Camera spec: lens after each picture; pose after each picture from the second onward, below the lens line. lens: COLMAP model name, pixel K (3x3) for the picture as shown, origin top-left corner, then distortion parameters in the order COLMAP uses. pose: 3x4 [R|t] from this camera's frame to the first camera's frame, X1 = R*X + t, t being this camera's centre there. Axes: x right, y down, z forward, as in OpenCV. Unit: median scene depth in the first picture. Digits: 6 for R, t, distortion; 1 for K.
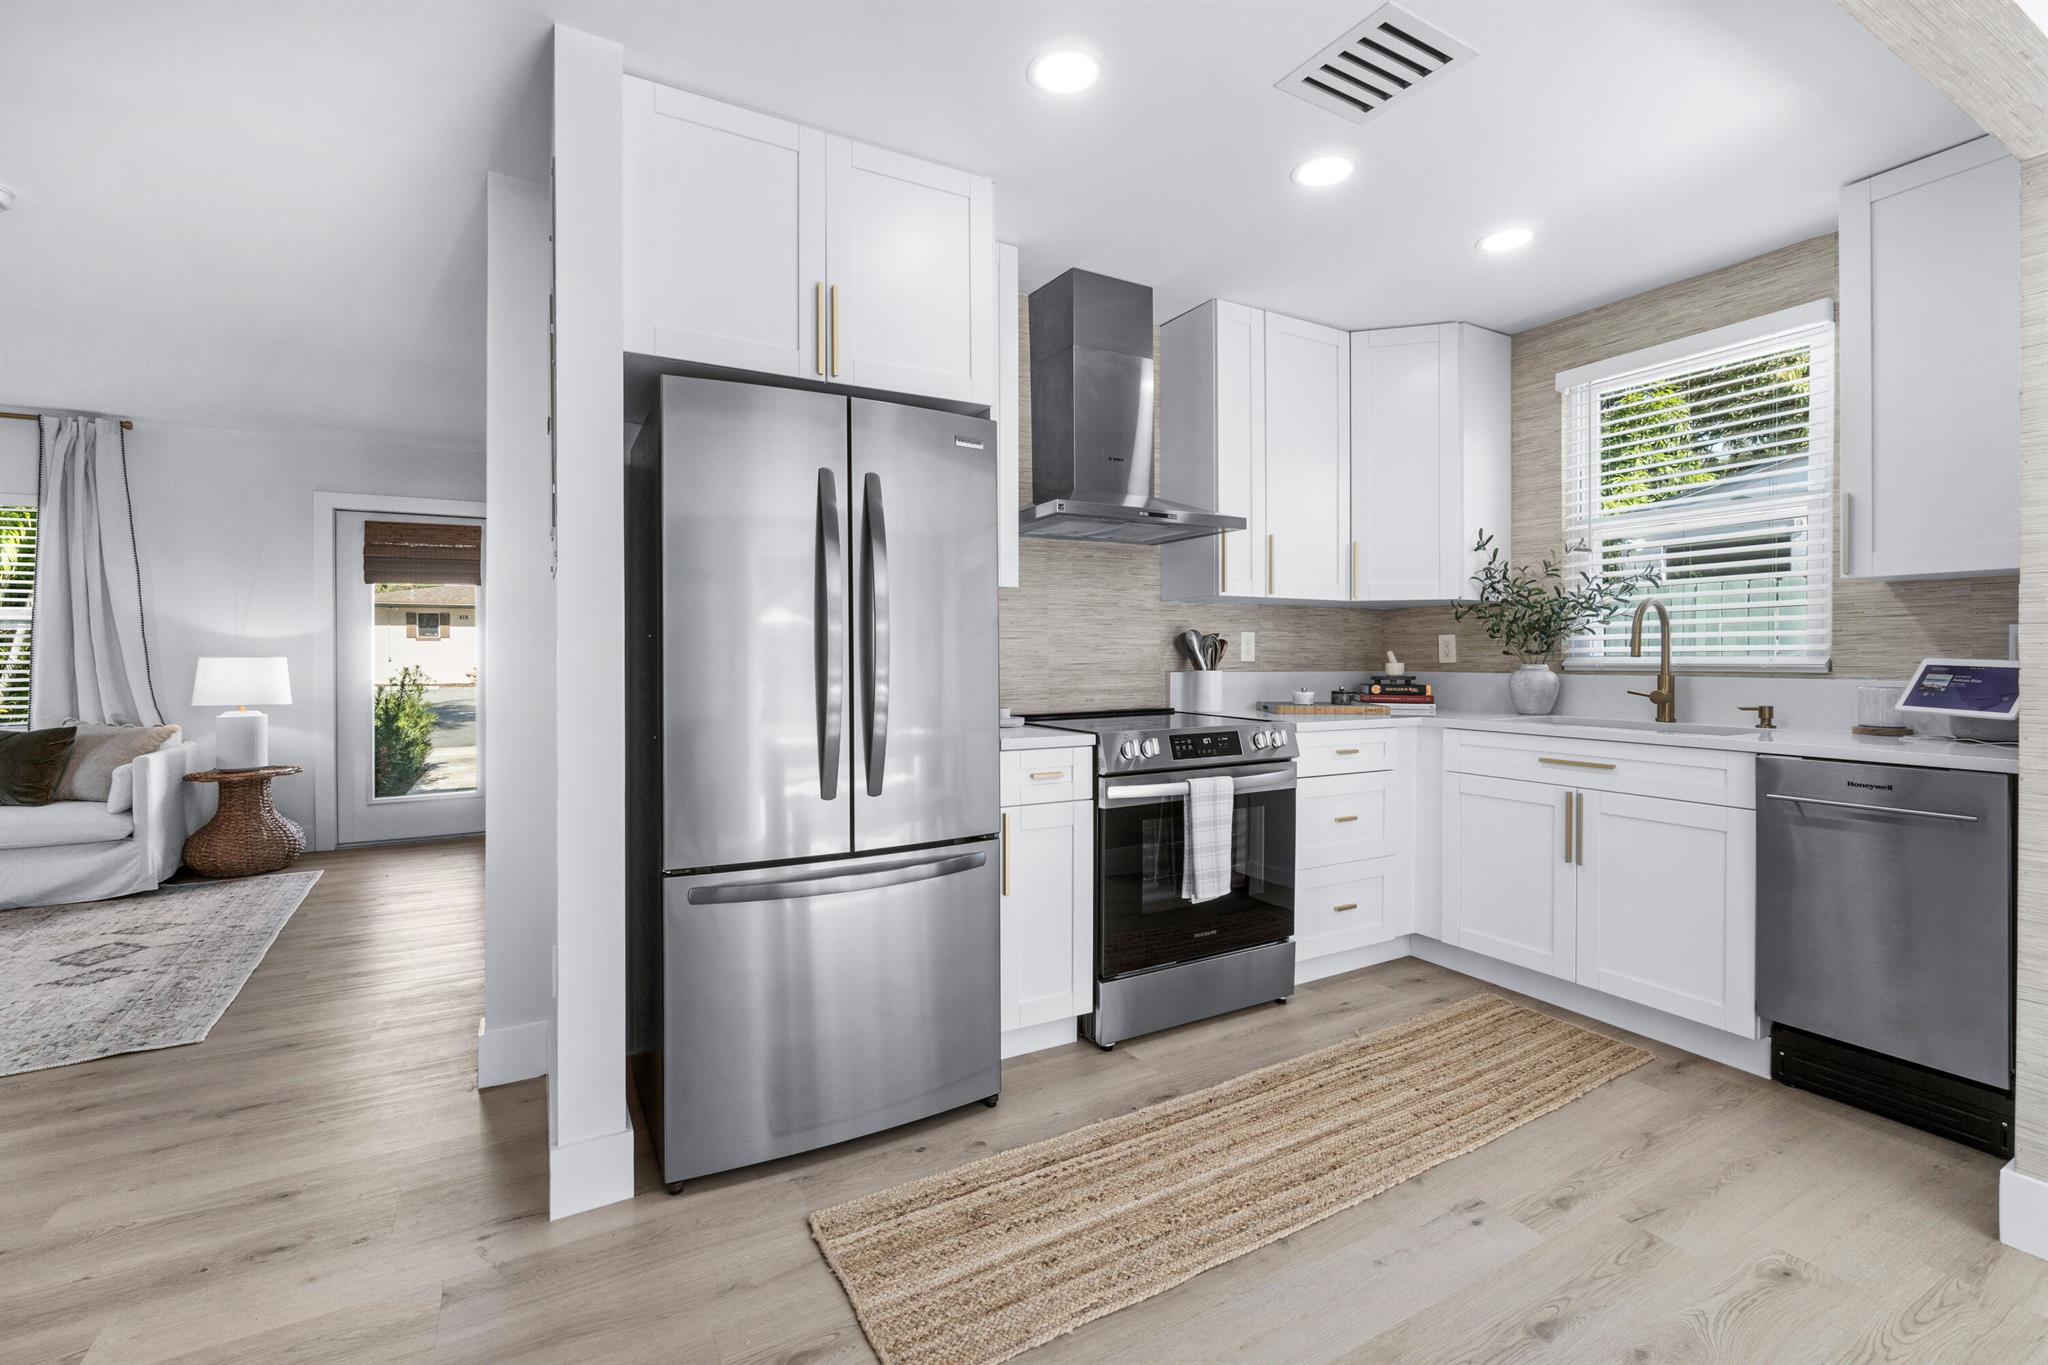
lens RADIAL K [[897.3, 0, 1019.2], [0, 897.3, 660.9], [0, 0, 1]] dist [0.001746, 0.000336]
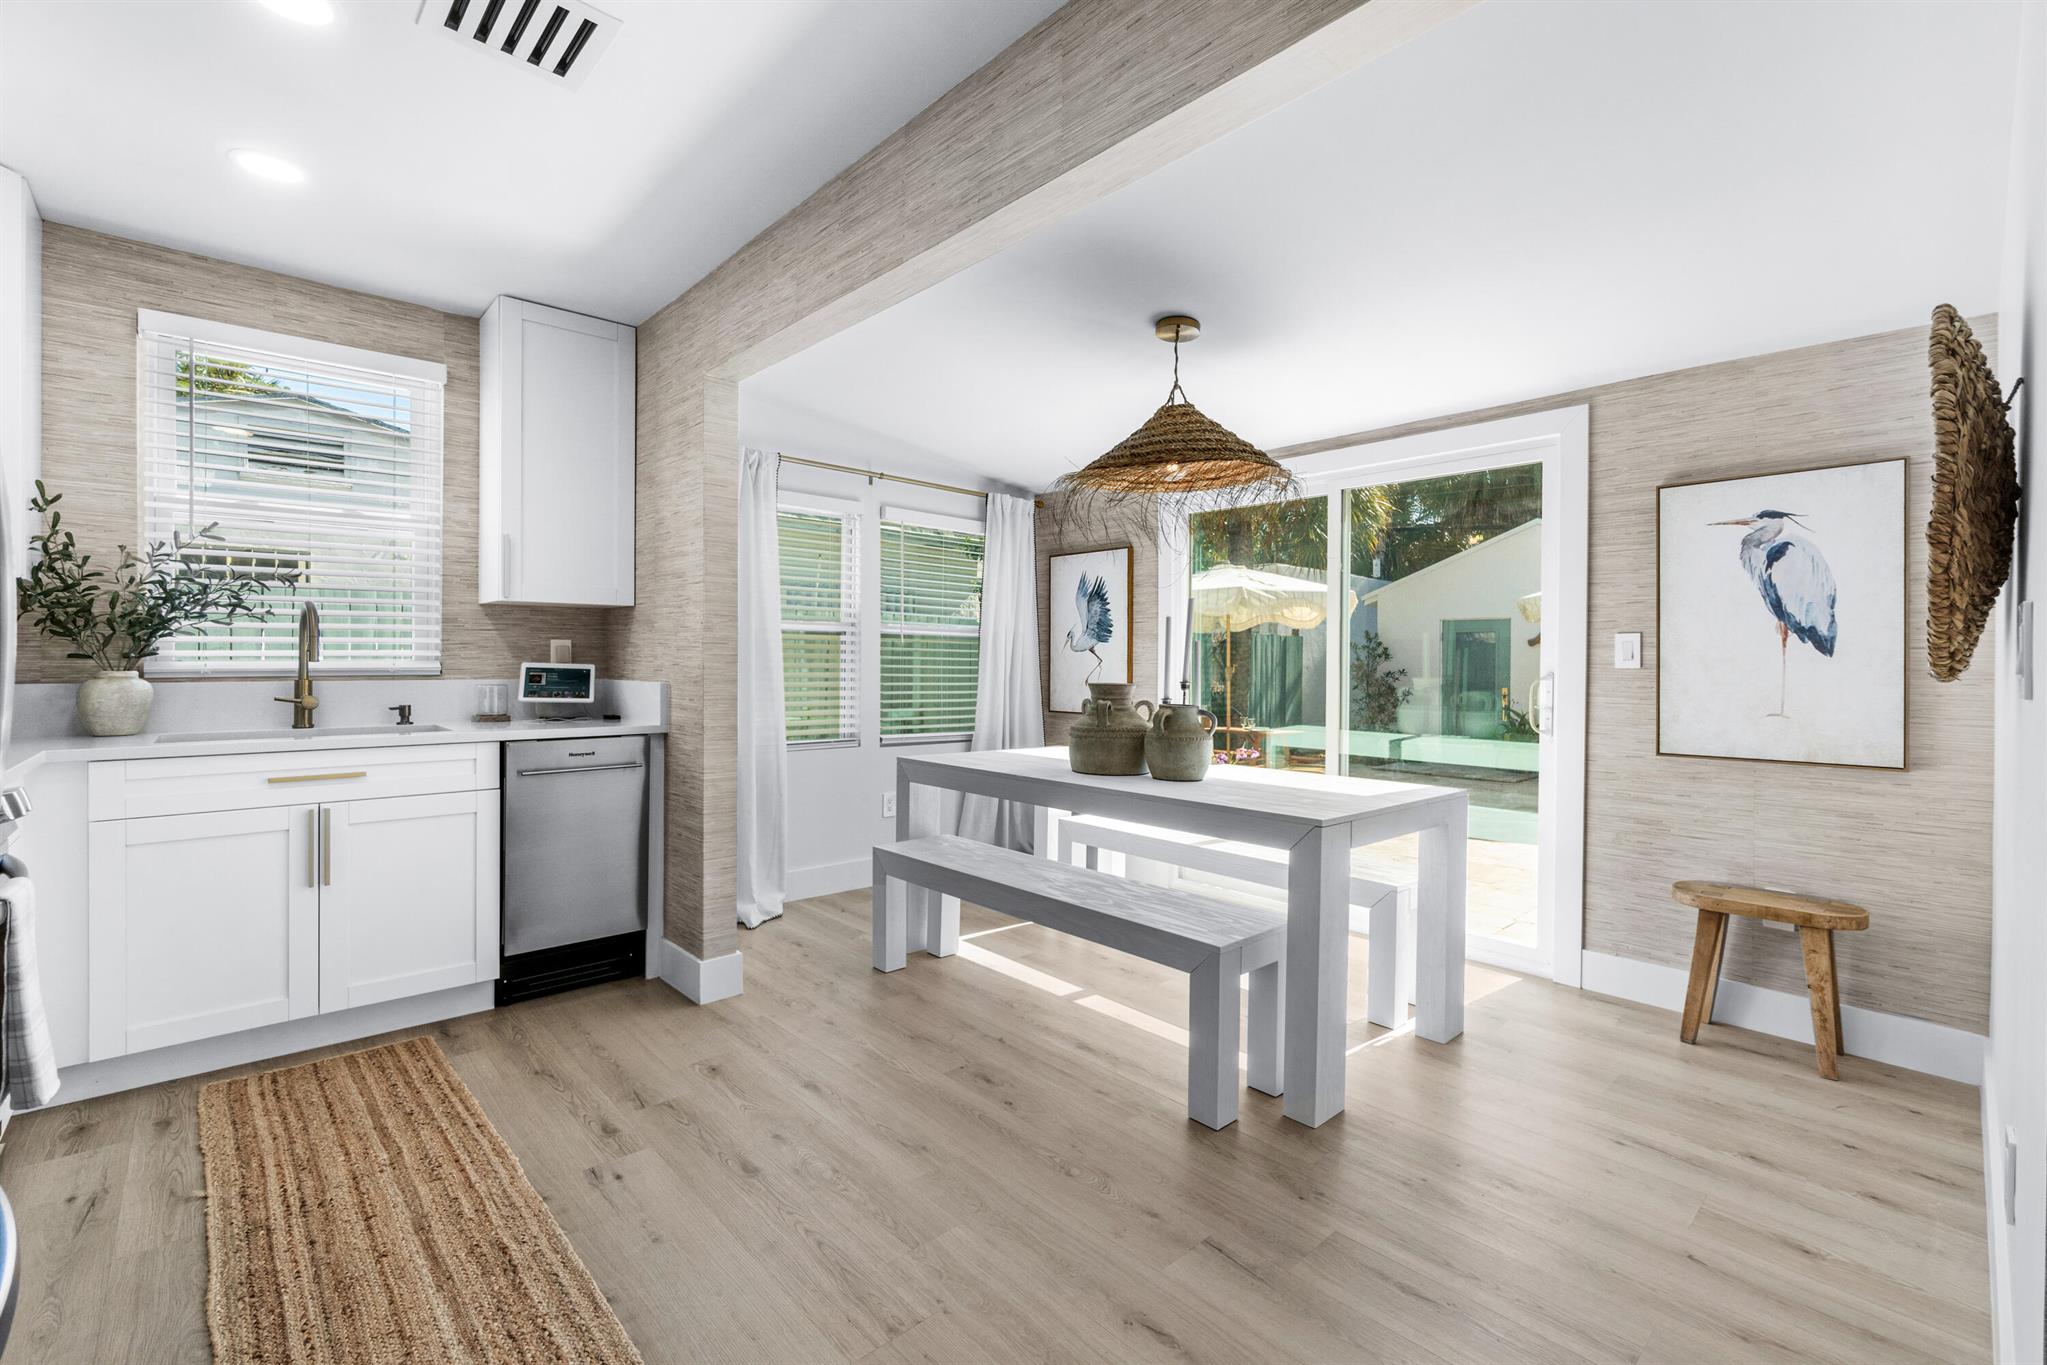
lens RADIAL K [[896.9, 0, 1018.7], [0, 896.9, 660.9], [0, 0, 1]] dist [0.001746, 0.000336]
pose [[-0.229541, 0.000163, 0.973299, -0.397018], [0.002770, 0.999996, 0.000486, -0.003332], [-0.973295, 0.002808, -0.229540, 0.460322]]
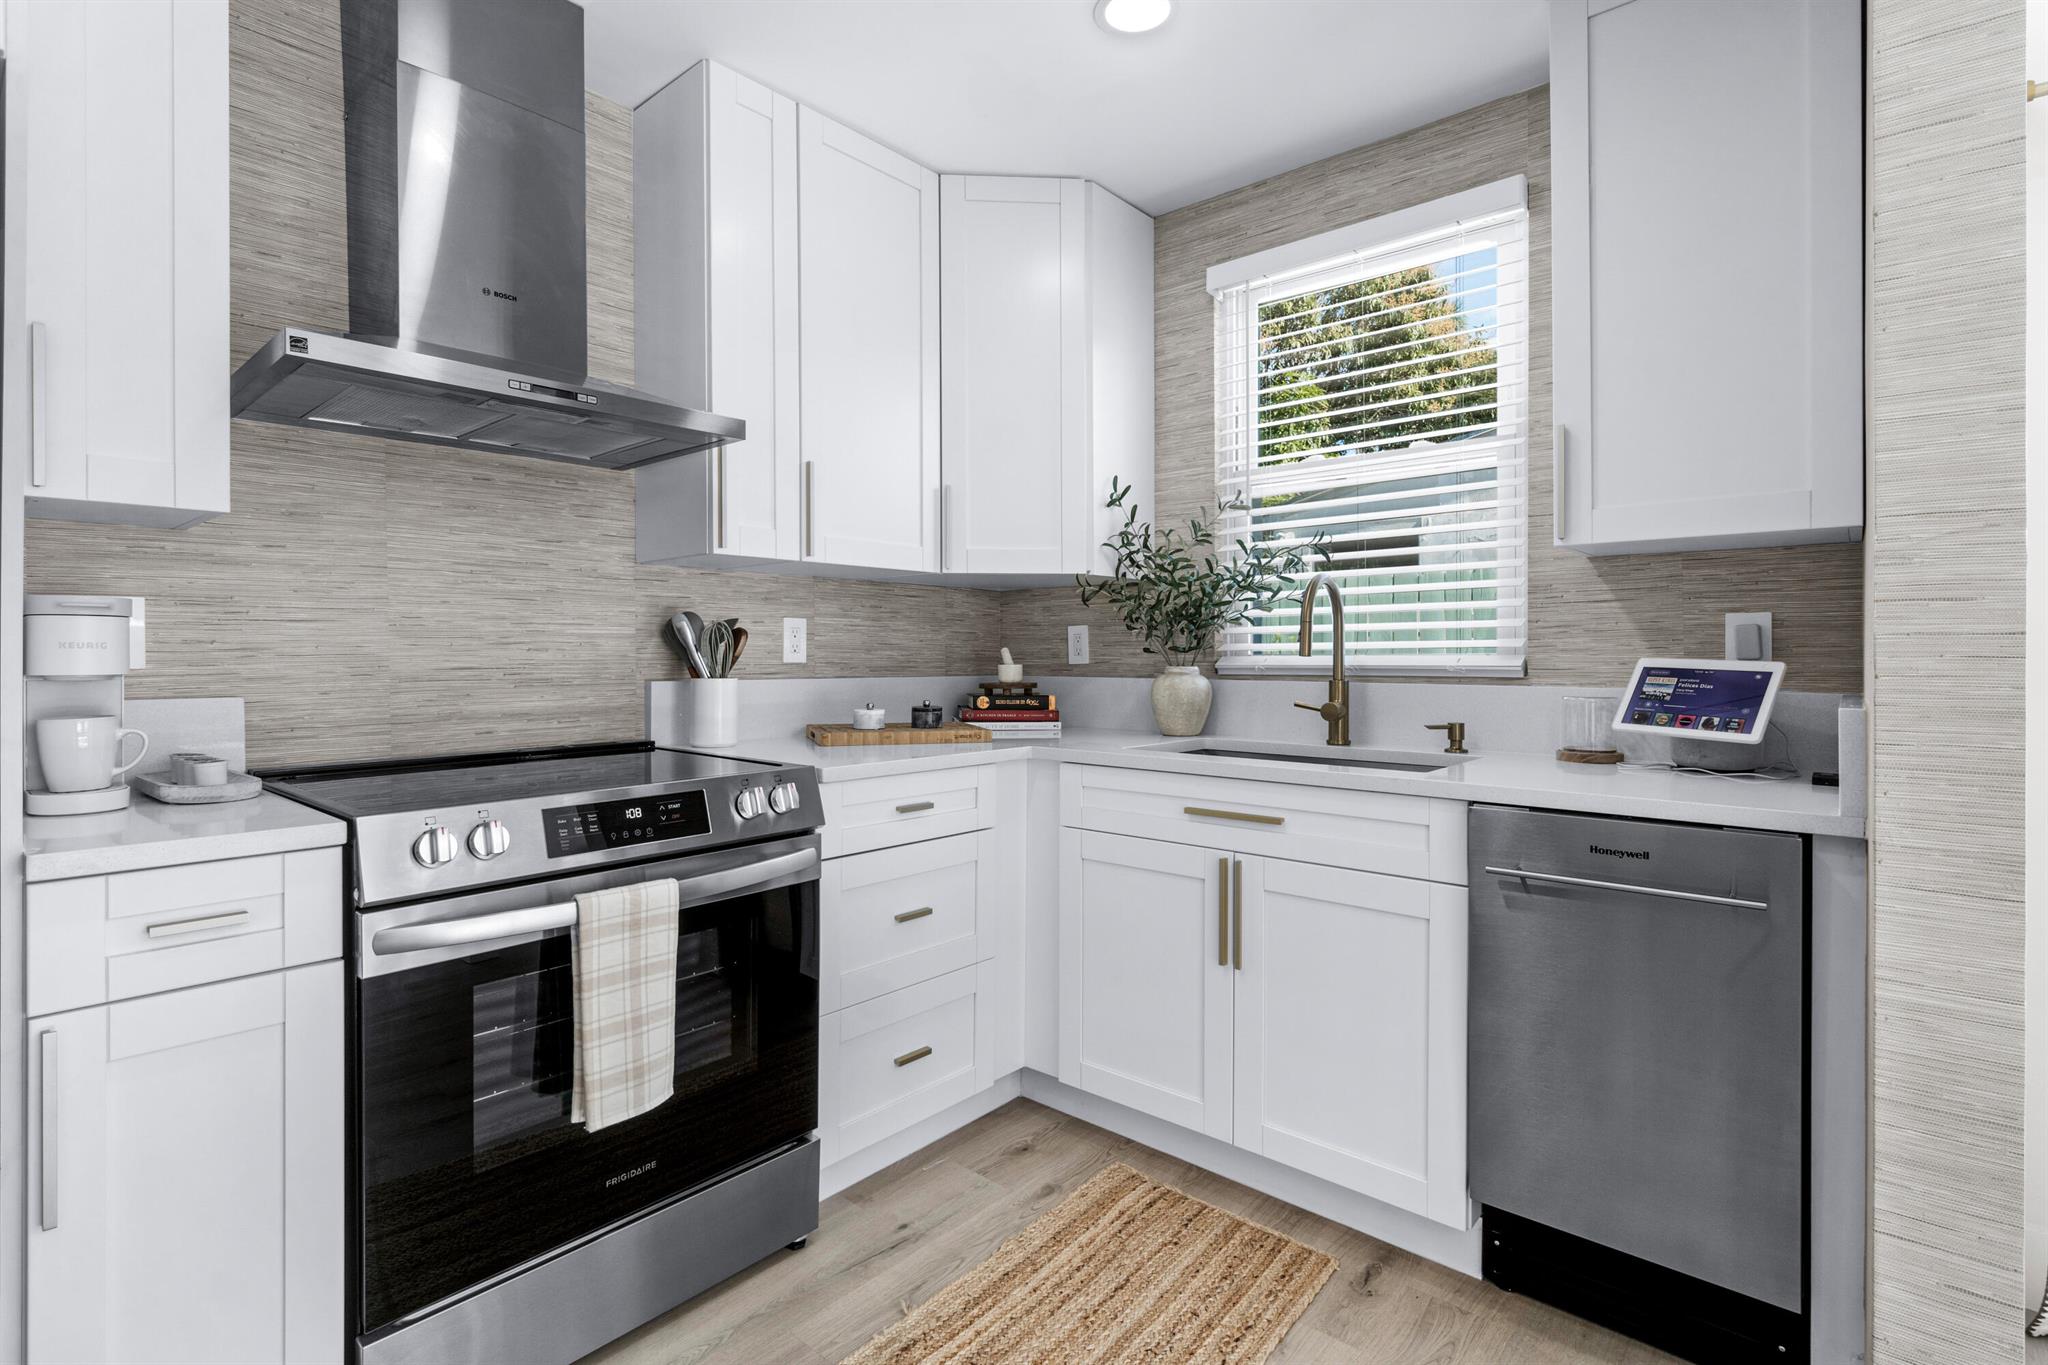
lens RADIAL K [[985.2, 0, 1020.6], [0, 985.2, 655.4], [0, 0, 1]] dist [-0.003086, -0.000156]
pose [[0.941366, 0.000127, 0.337386, 0.201674], [0.001450, 0.999989, -0.004421, -0.001875], [-0.337383, 0.004651, 0.941356, 0.325884]]
